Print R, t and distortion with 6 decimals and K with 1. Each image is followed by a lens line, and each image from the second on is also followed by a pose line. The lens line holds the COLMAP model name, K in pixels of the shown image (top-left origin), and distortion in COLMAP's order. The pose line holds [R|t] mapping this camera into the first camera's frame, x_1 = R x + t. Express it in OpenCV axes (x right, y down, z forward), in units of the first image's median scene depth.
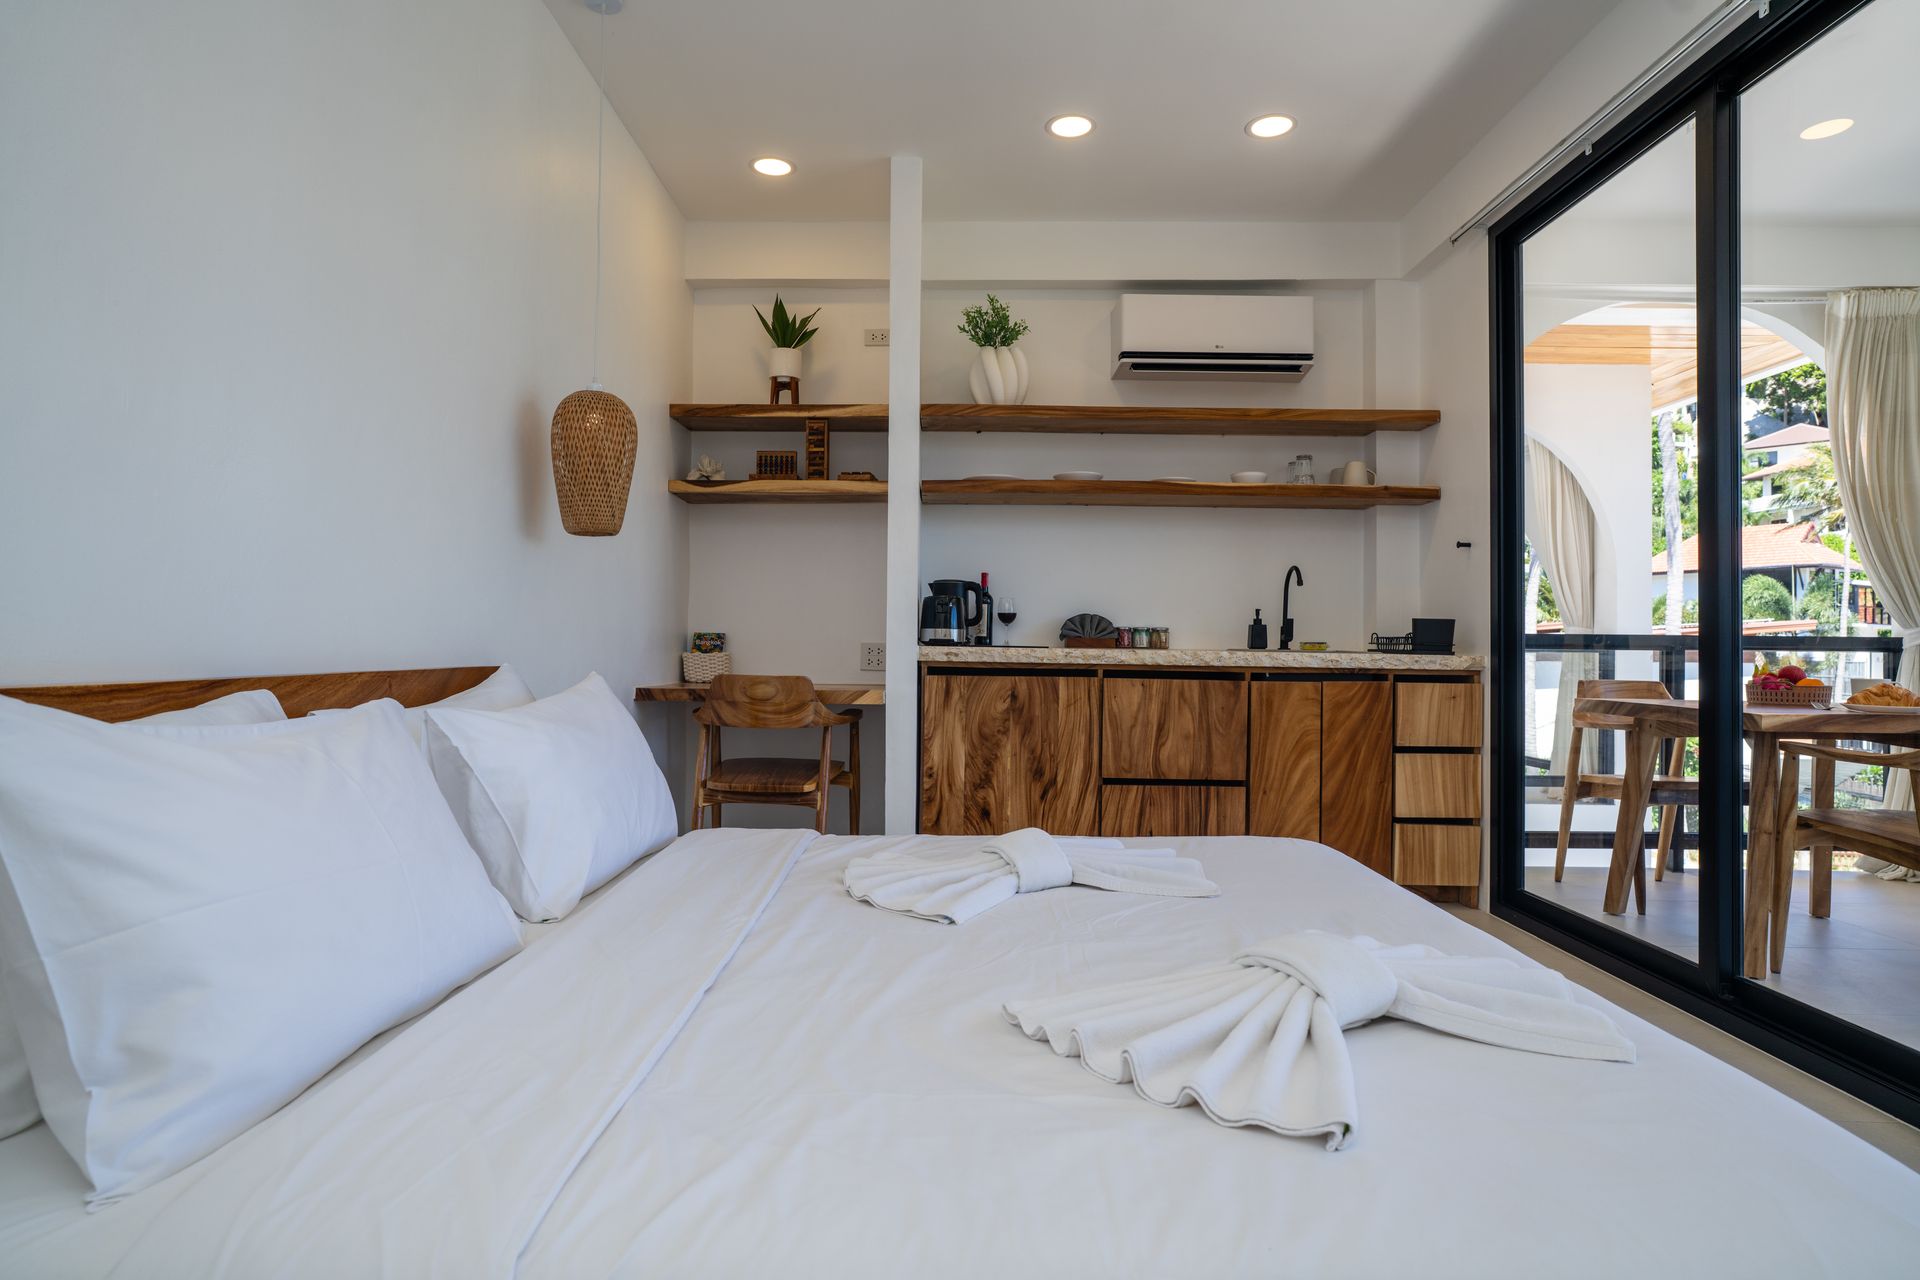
lens RADIAL K [[1075.6, 0, 963.6], [0, 1075.6, 637.2], [0, 0, 1]] dist [-0.032085, 0.028287]
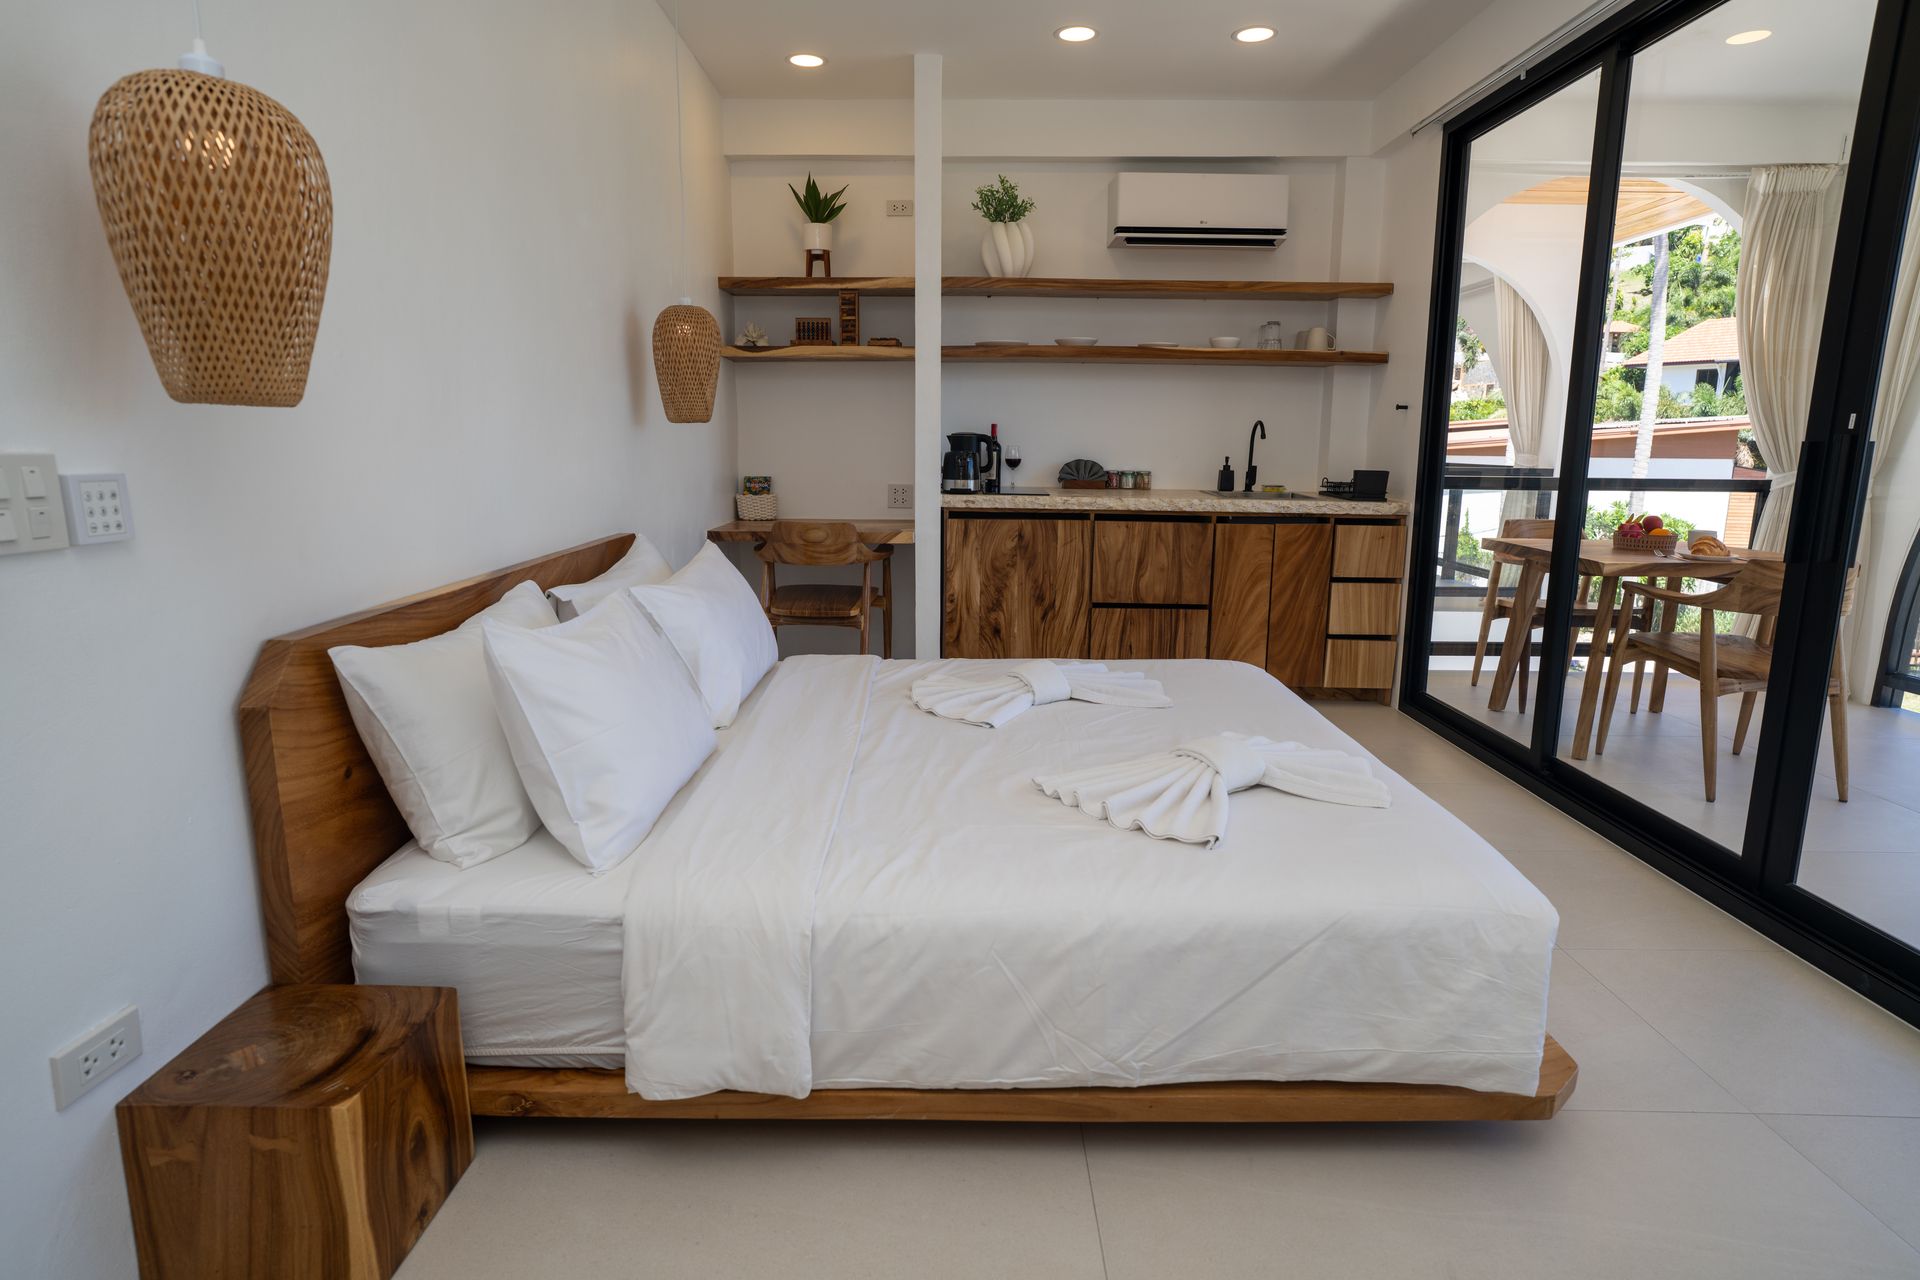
lens RADIAL K [[1064.9, 0, 960.0], [0, 1064.9, 640.0], [0, 0, 1]] dist [0.001313, 0.000857]
pose [[0.999974, -0.005392, 0.004887, -0.027954], [0.004324, 0.980387, 0.197033, -0.067134], [-0.005854, -0.197007, 0.980385, -0.199586]]
